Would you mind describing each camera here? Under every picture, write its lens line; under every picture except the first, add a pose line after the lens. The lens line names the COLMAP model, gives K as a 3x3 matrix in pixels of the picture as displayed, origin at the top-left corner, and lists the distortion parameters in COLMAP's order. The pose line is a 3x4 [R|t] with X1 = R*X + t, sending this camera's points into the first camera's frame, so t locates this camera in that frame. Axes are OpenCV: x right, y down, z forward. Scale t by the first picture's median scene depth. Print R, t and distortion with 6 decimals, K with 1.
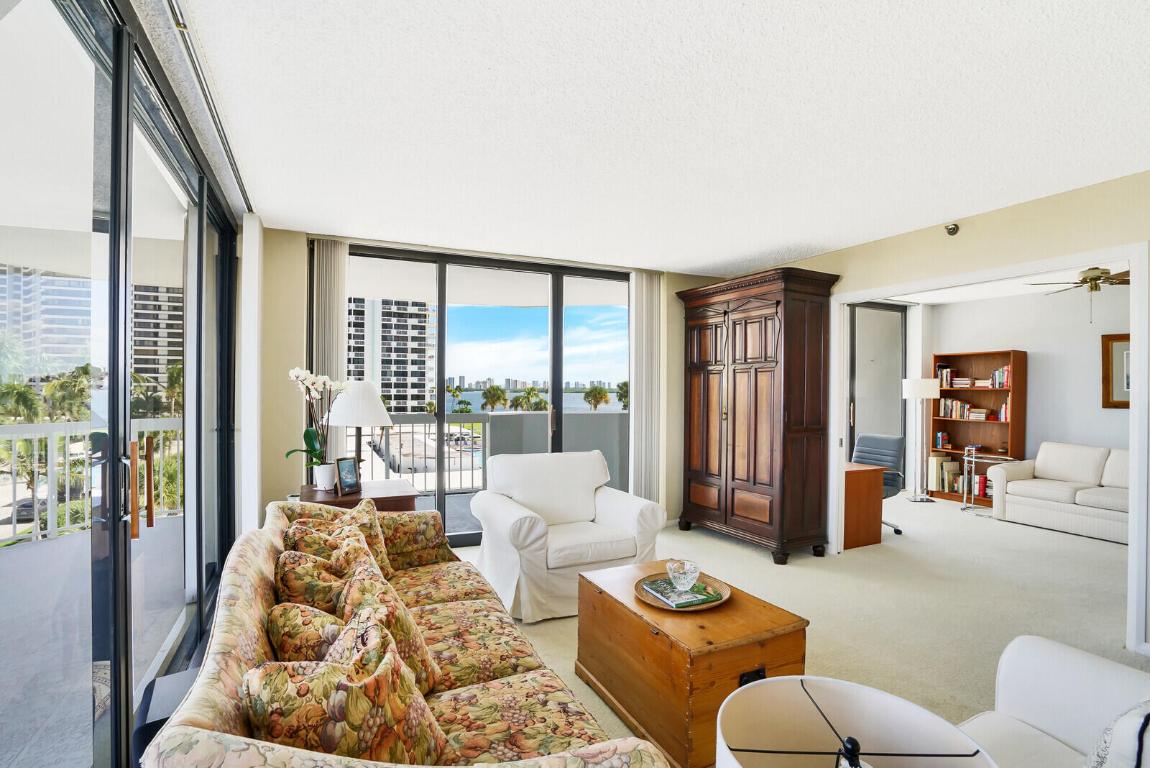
lens RADIAL K [[551.9, 0, 560.0], [0, 551.9, 391.0], [0, 0, 1]] dist [-0.055137, 0.017301]
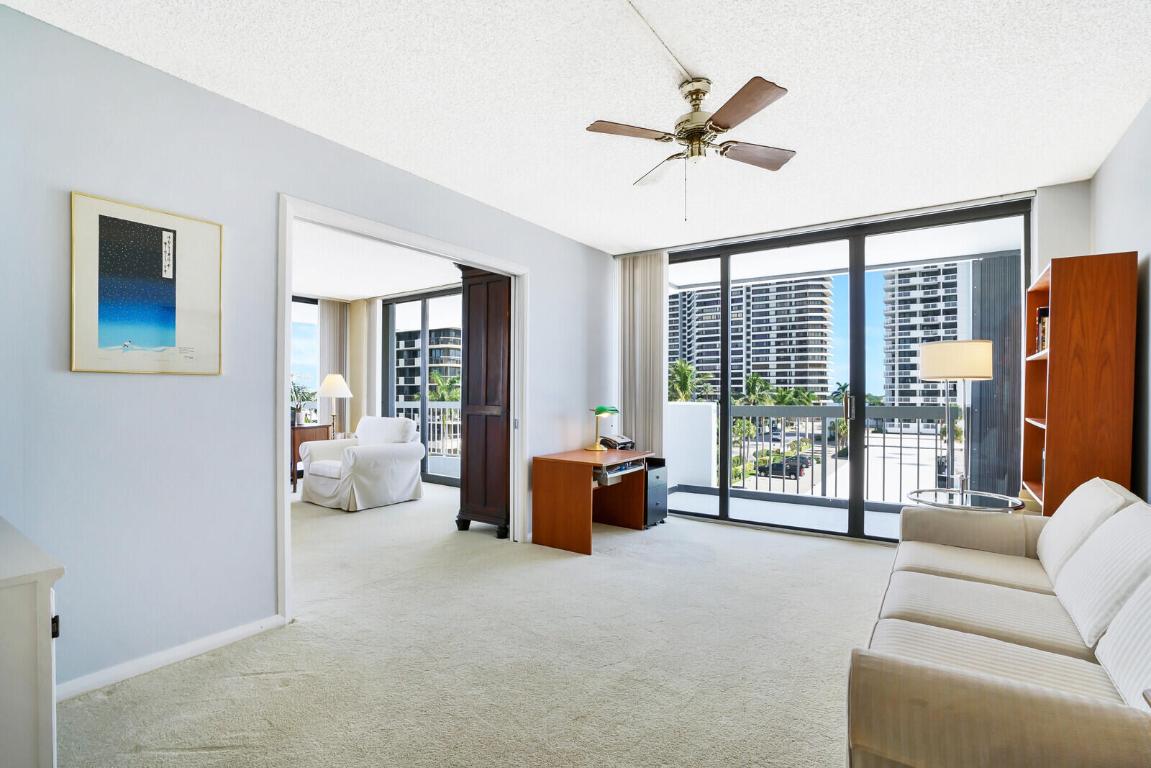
lens RADIAL K [[552.4, 0, 568.4], [0, 552.4, 381.2], [0, 0, 1]] dist [-0.055137, 0.017301]
pose [[0.489446, -0.024112, -0.871700, 1.183708], [-0.008265, 0.999444, -0.032286, 0.043881], [0.871994, 0.023007, 0.488975, 0.517248]]
